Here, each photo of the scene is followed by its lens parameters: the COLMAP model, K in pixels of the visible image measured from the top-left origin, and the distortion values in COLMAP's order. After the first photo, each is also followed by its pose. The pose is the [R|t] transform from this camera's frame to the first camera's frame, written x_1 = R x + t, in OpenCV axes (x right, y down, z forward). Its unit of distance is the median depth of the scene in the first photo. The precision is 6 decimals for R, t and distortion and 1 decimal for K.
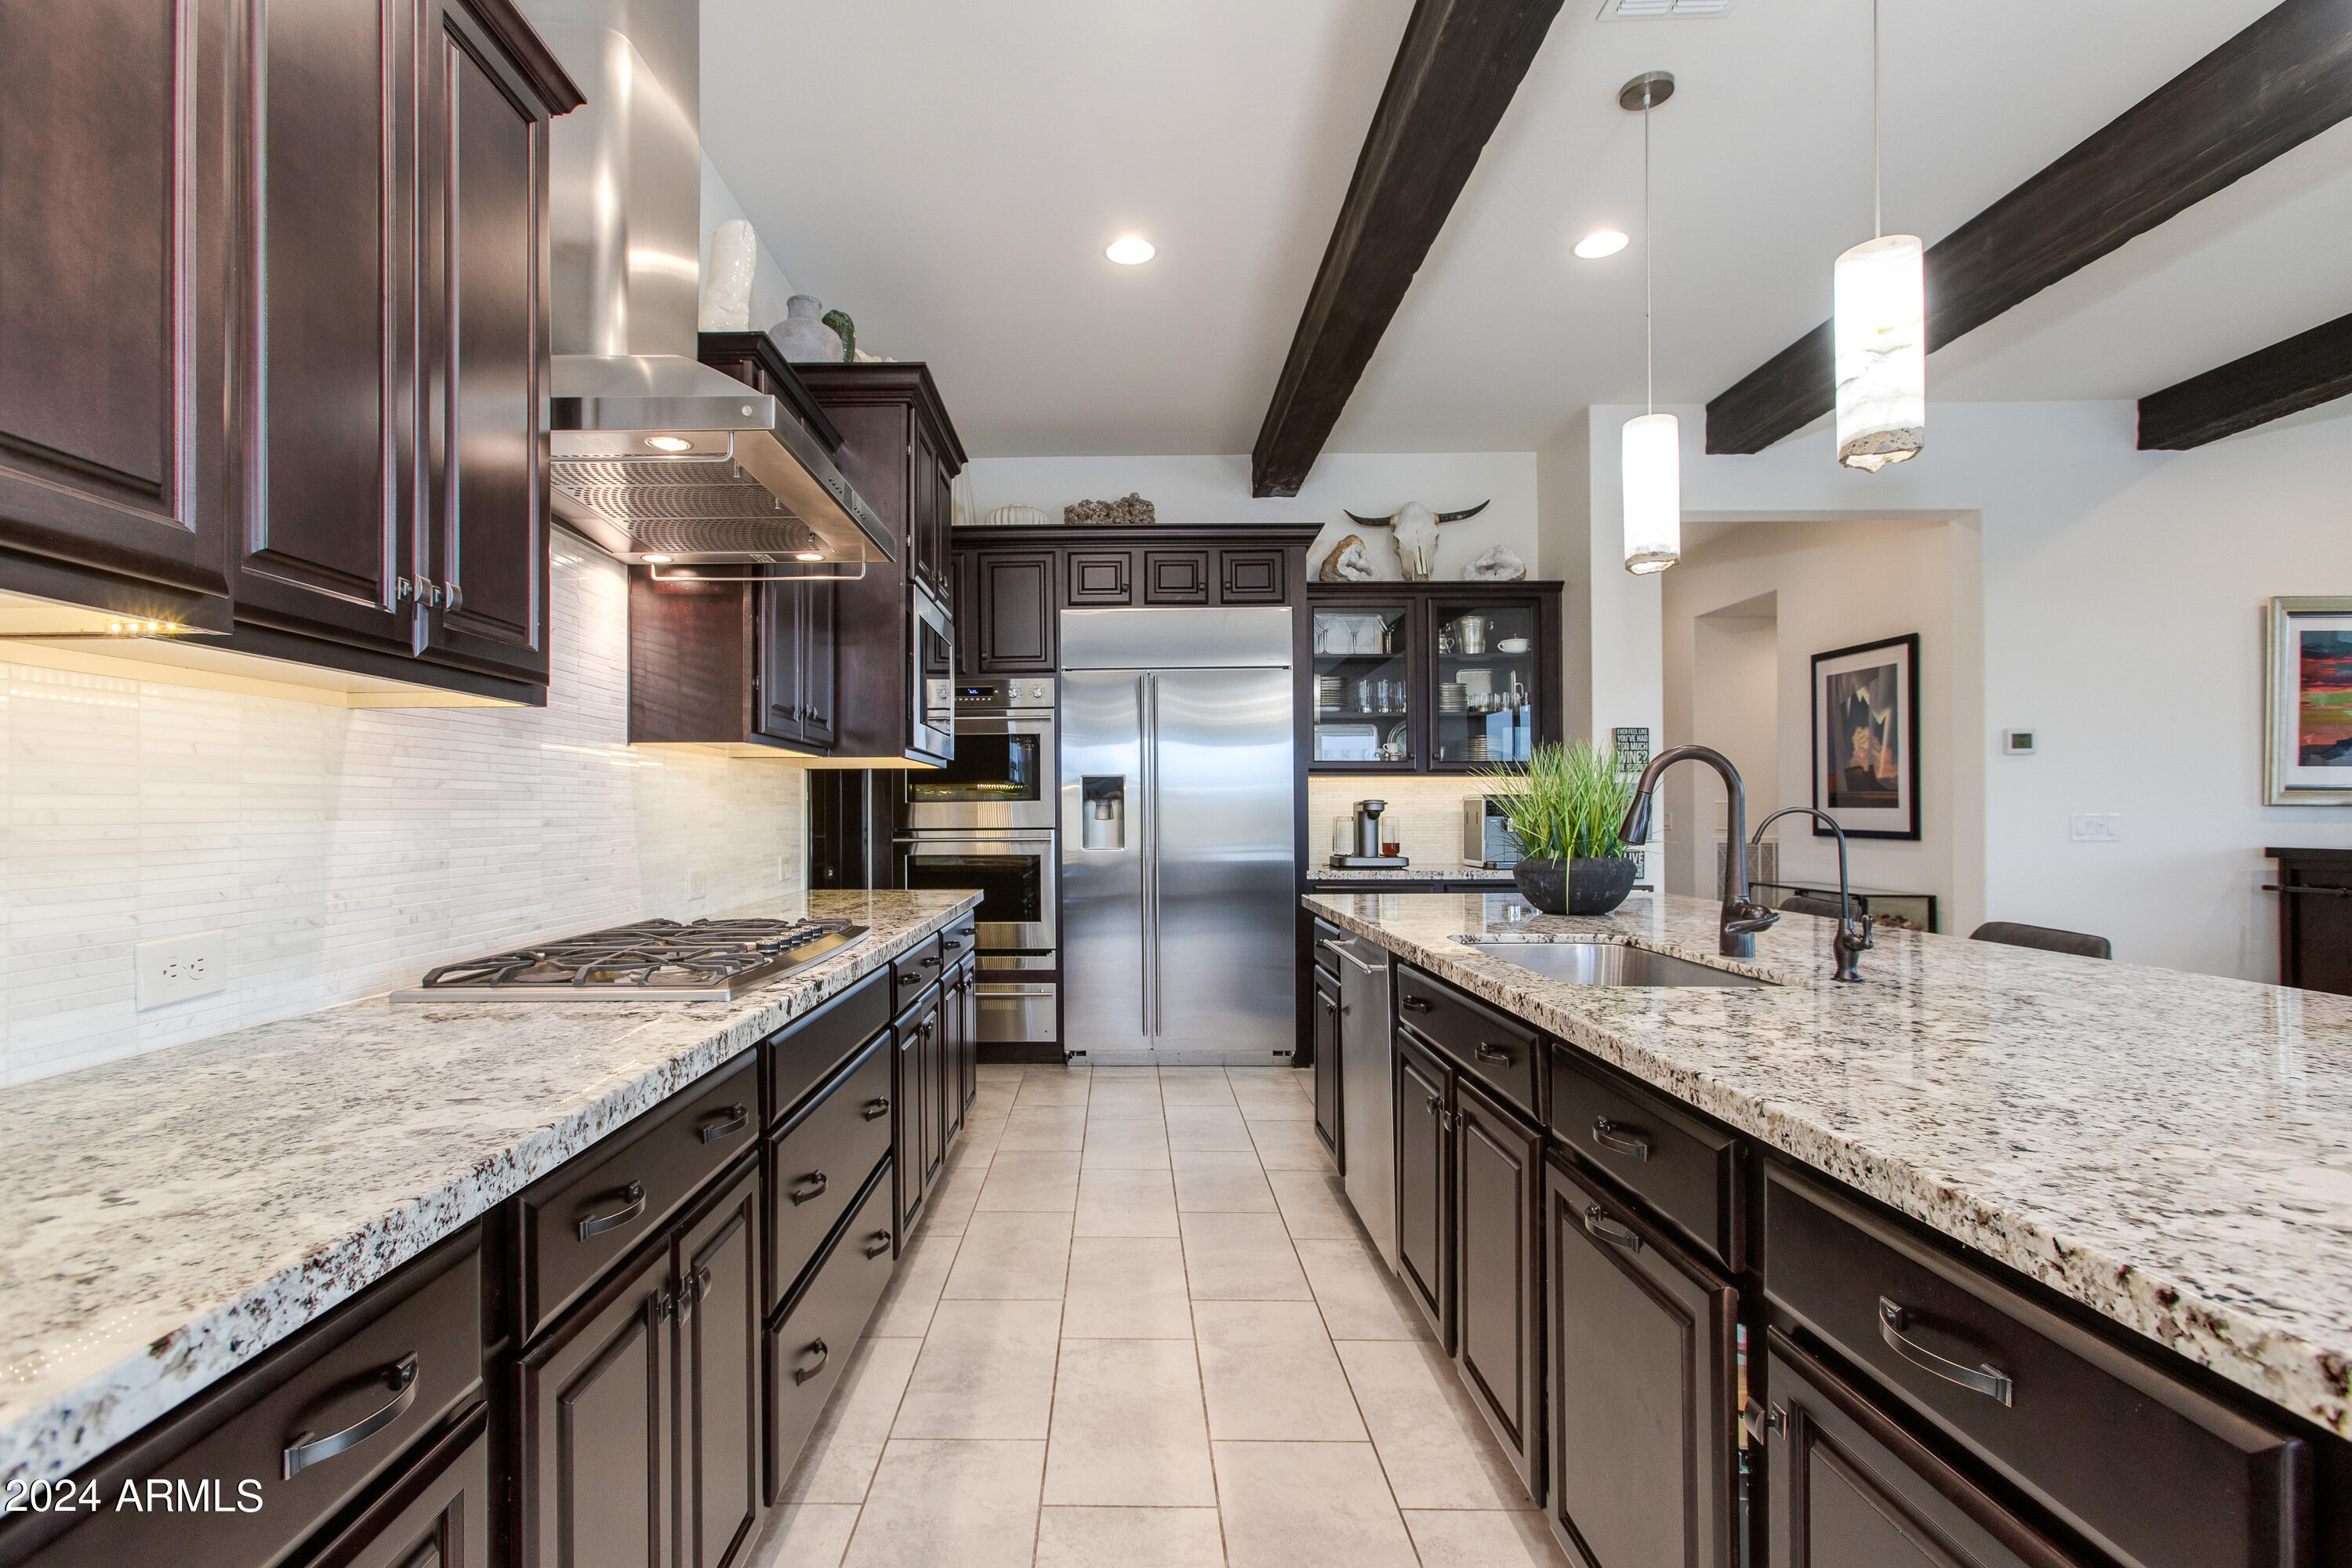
lens RADIAL K [[1091.5, 0, 1074.2], [0, 1091.5, 803.1], [0, 0, 1]] dist [-0.001402, 0.002074]
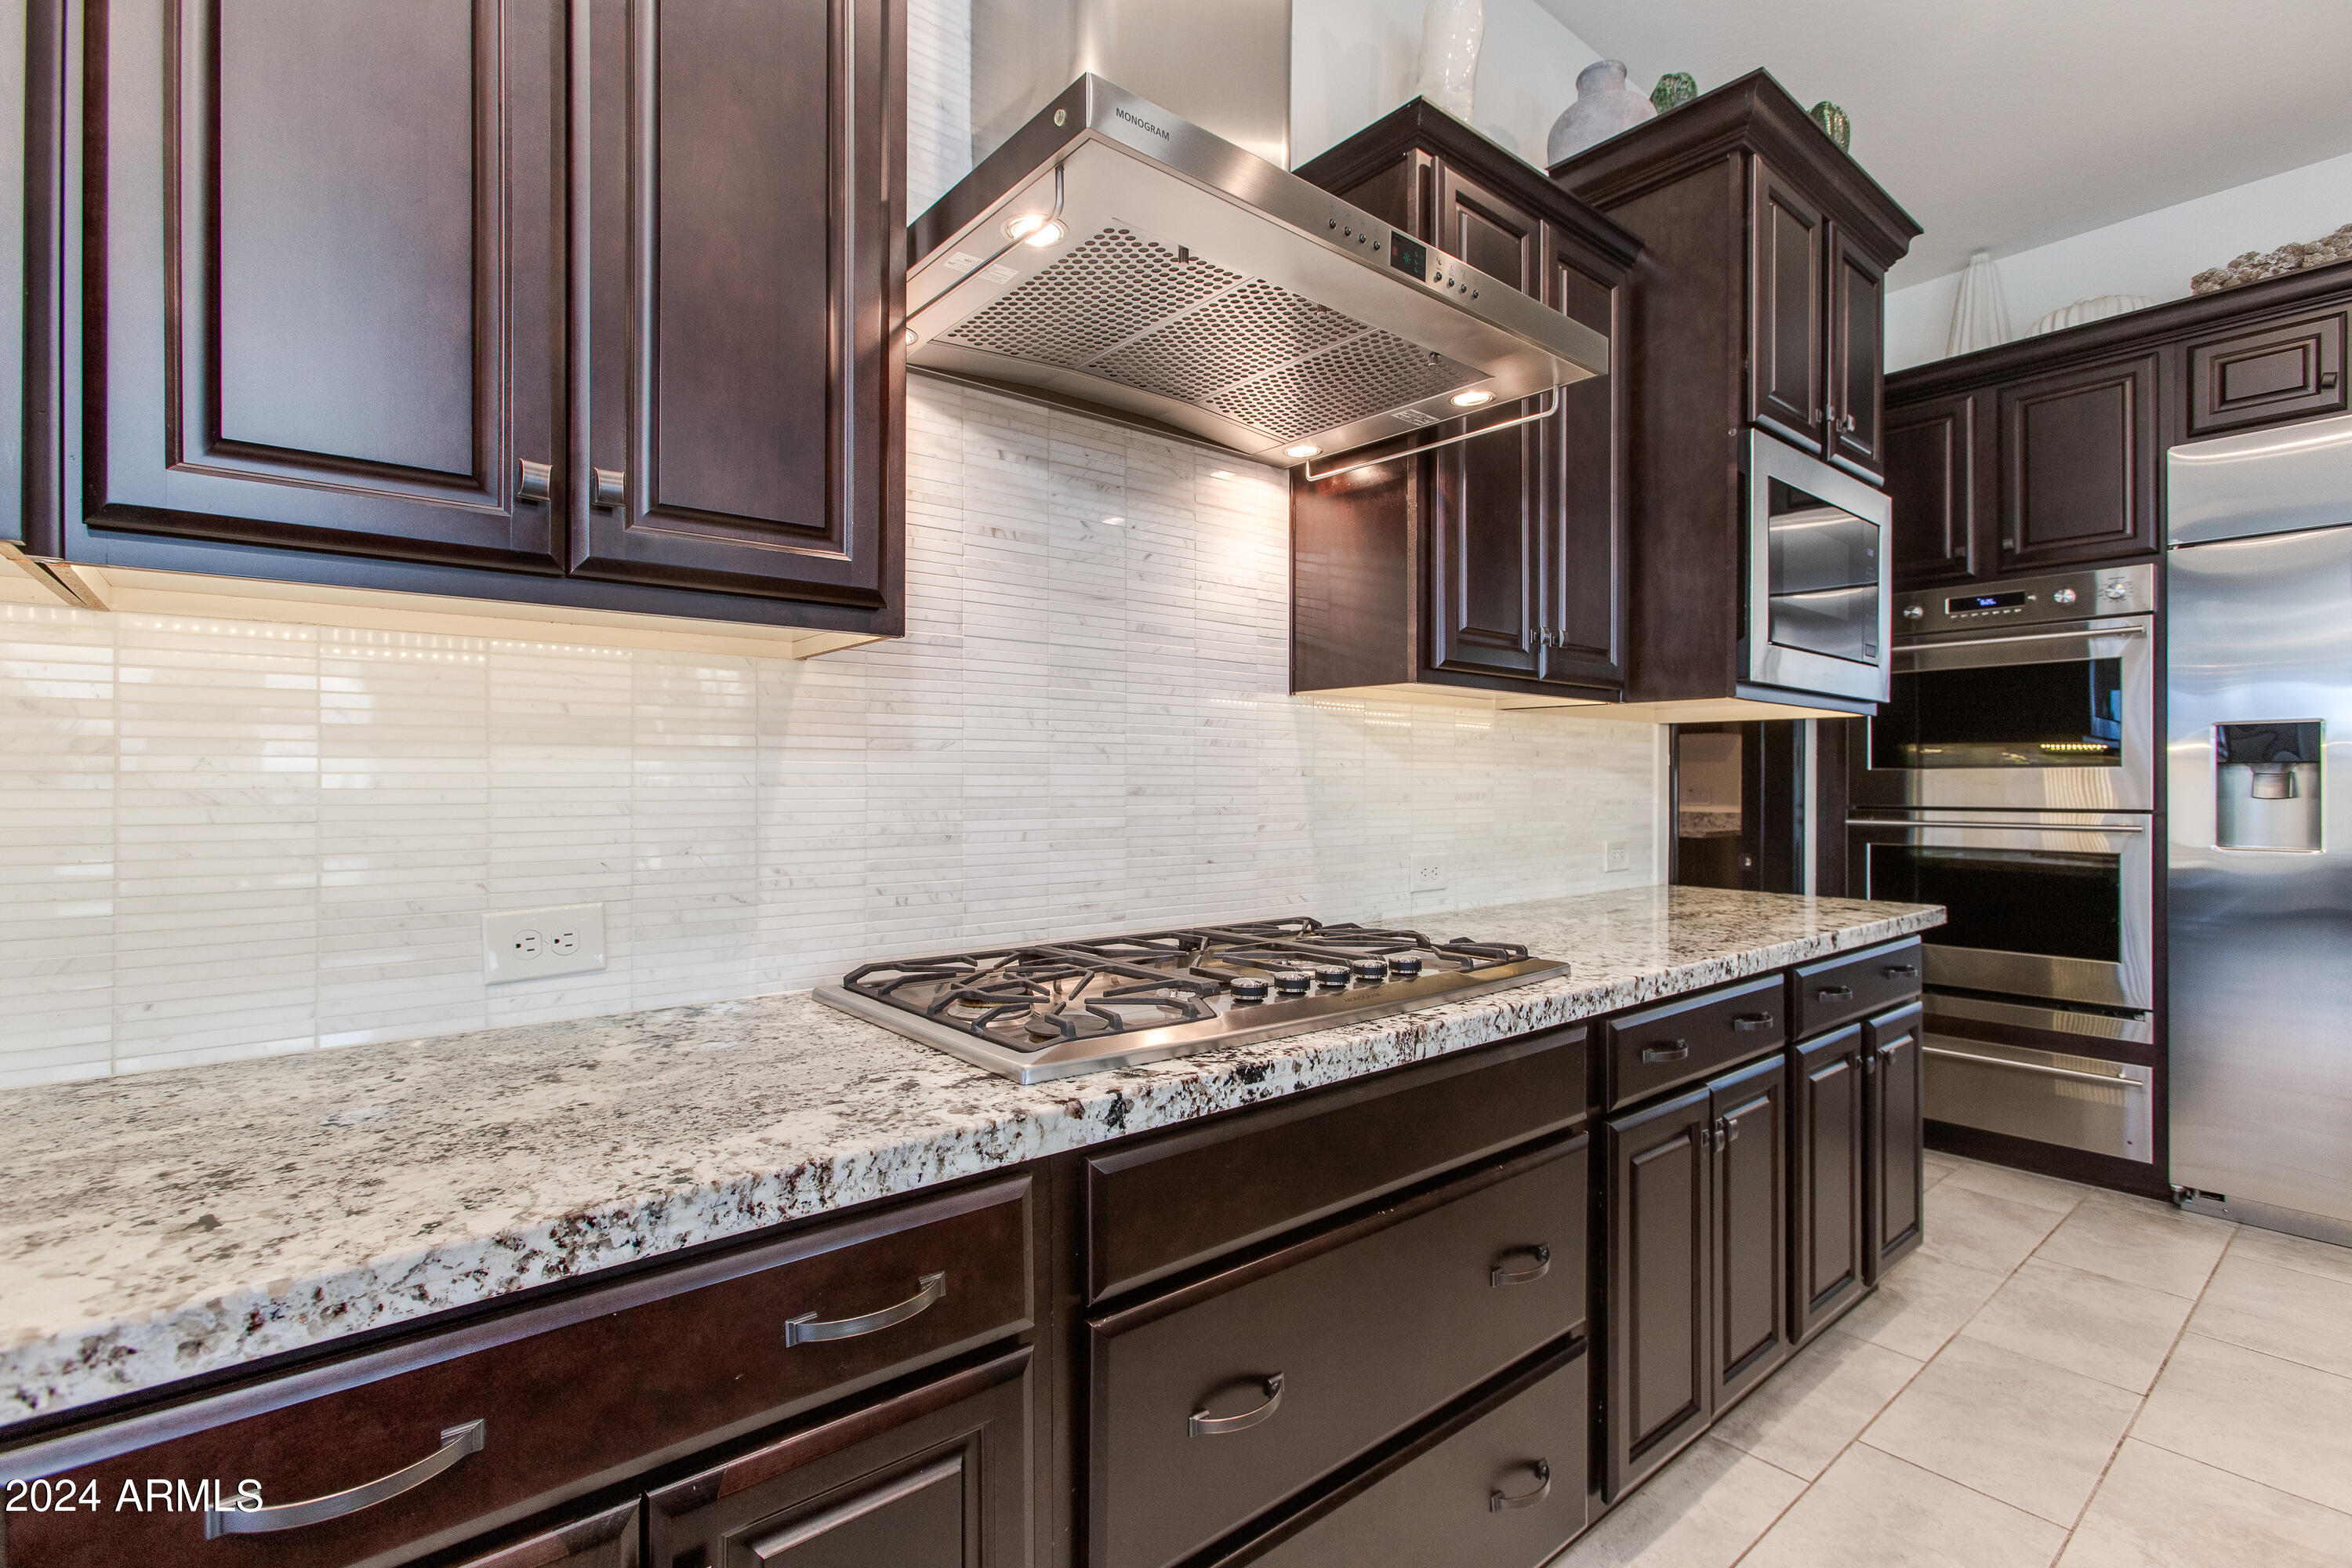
lens RADIAL K [[1091.5, 0, 1214.8], [0, 1091.5, 780.7], [0, 0, 1]] dist [-0.001402, 0.002074]
pose [[0.682611, 0.010192, -0.730711, 0.138334], [-0.002204, 0.999927, 0.011888, 0.000046], [0.730779, -0.006504, 0.682583, 0.417709]]
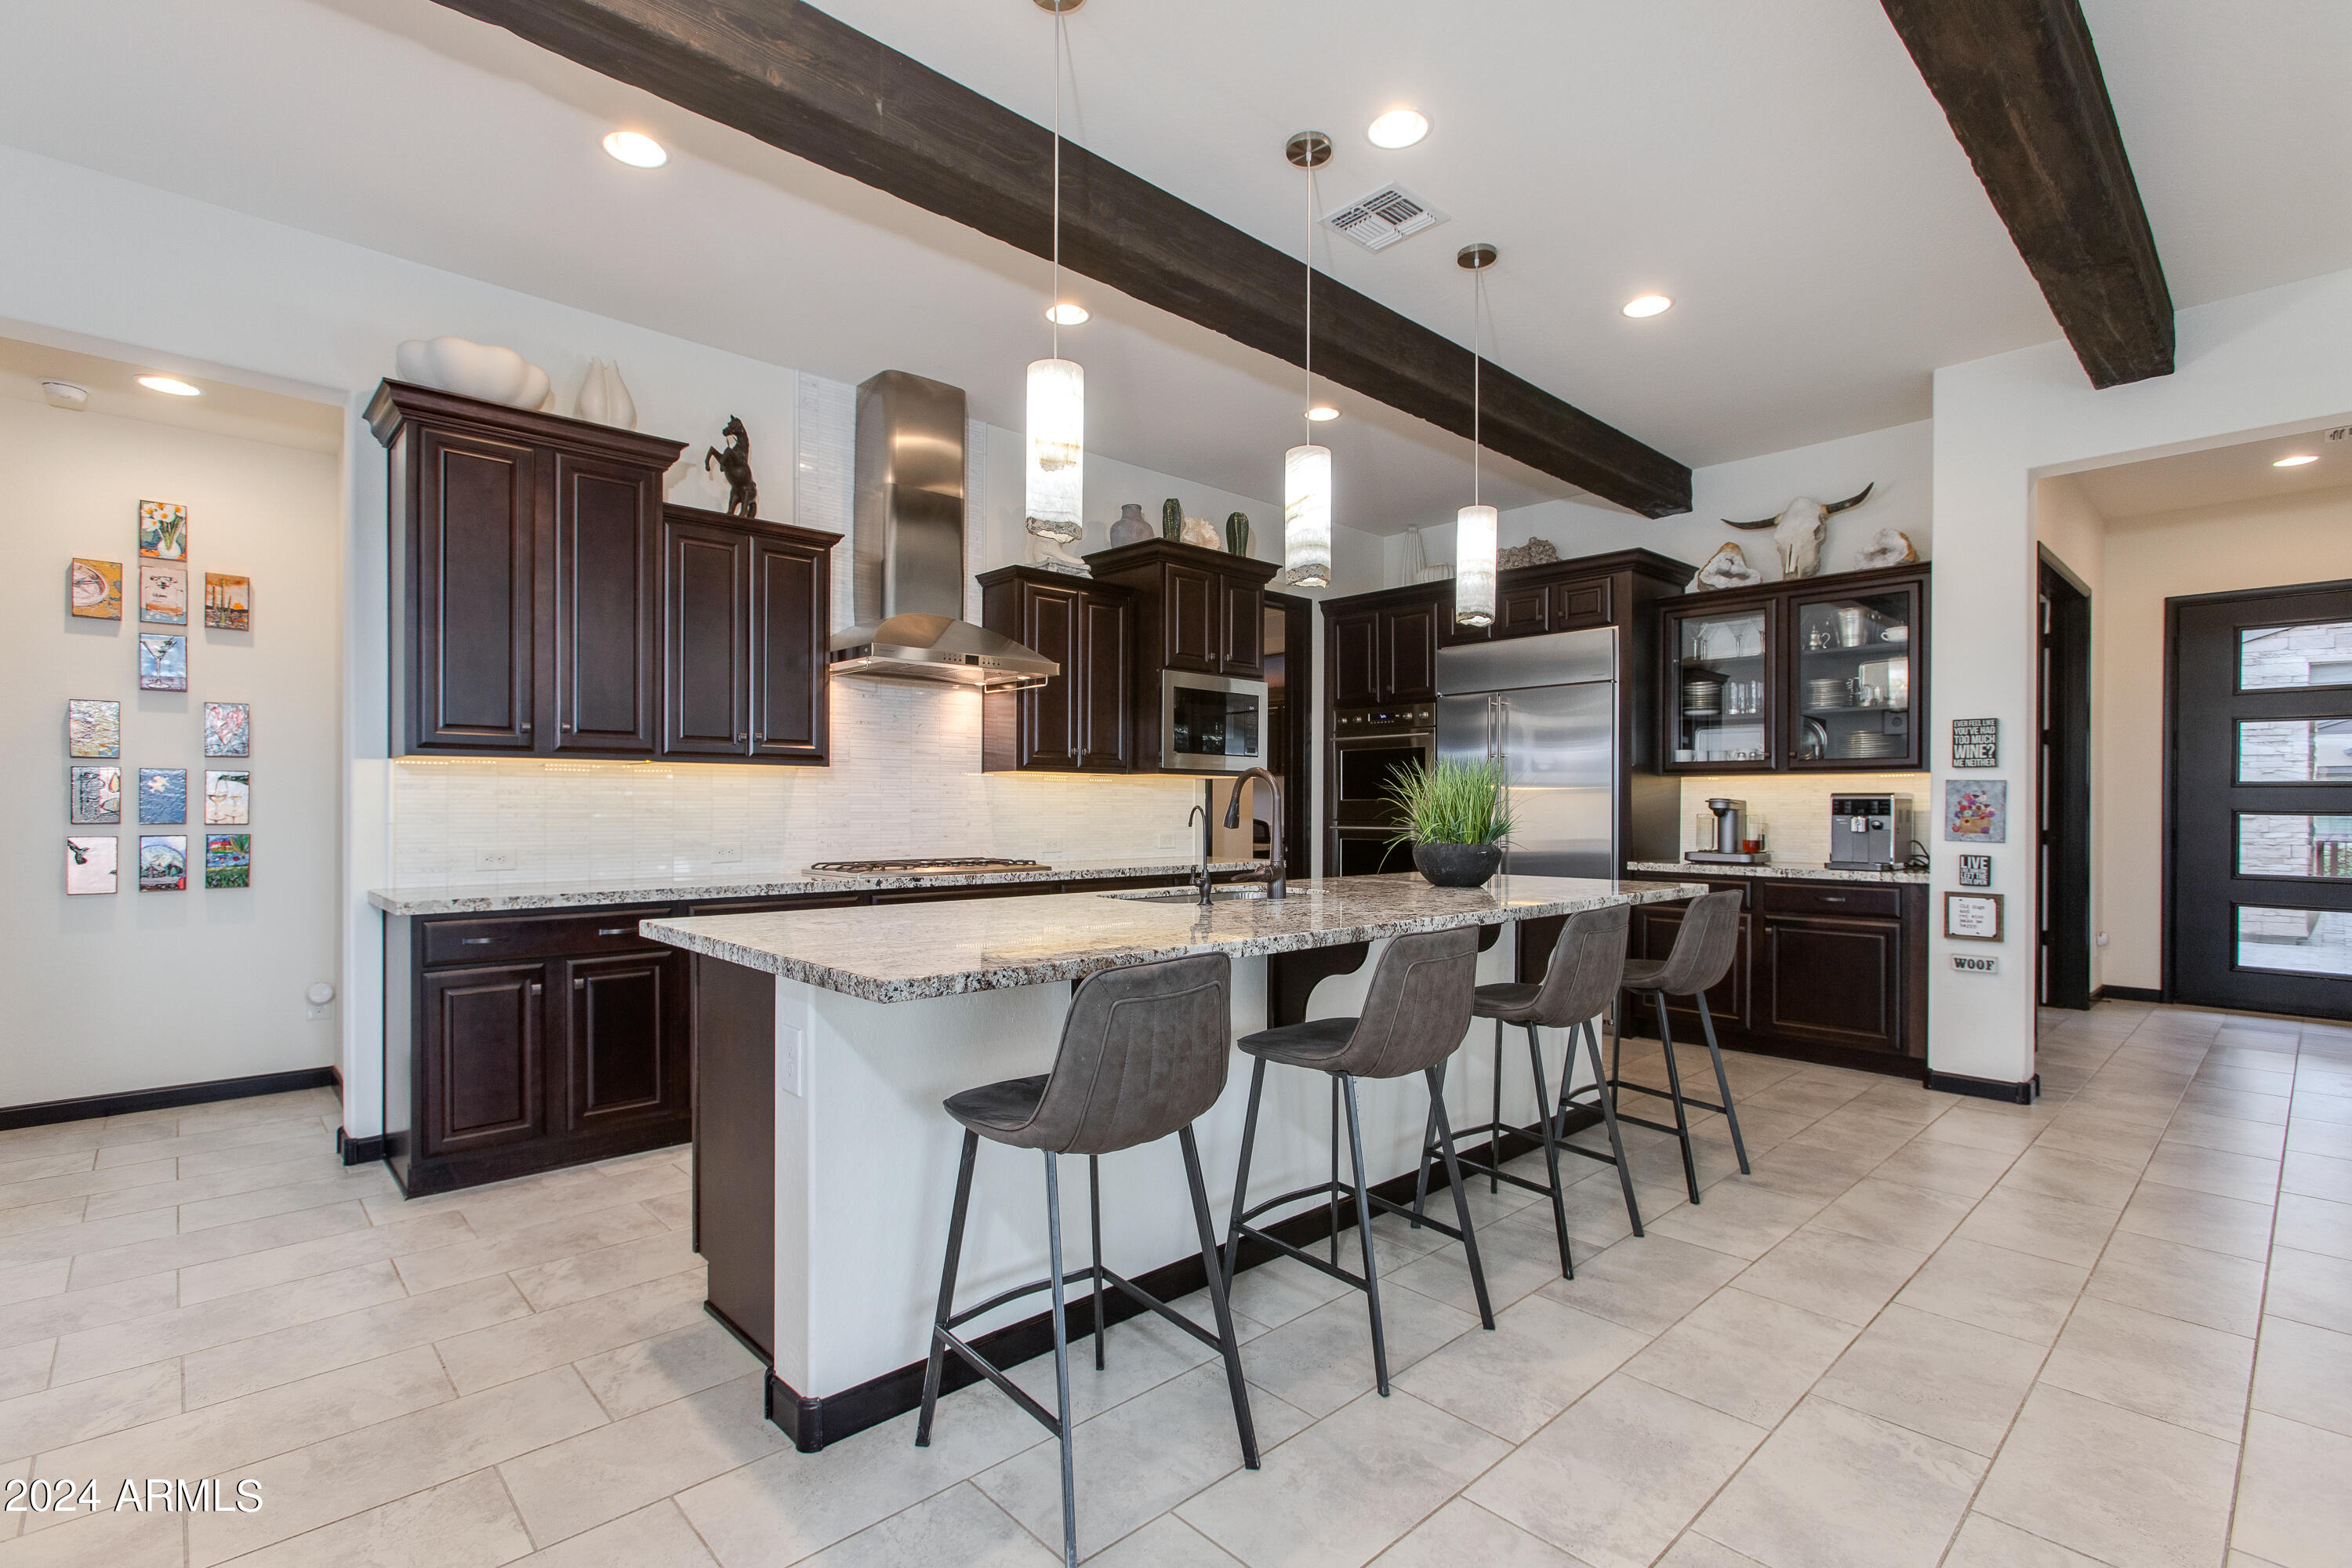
lens RADIAL K [[1091.5, 0, 1187.4], [0, 1091.5, 802.4], [0, 0, 1]] dist [-0.001402, 0.002074]
pose [[0.722443, -0.000535, -0.691430, 1.296128], [-0.000133, 1.000000, -0.000913, 0.002954], [0.691431, 0.000752, 0.722442, -0.213834]]
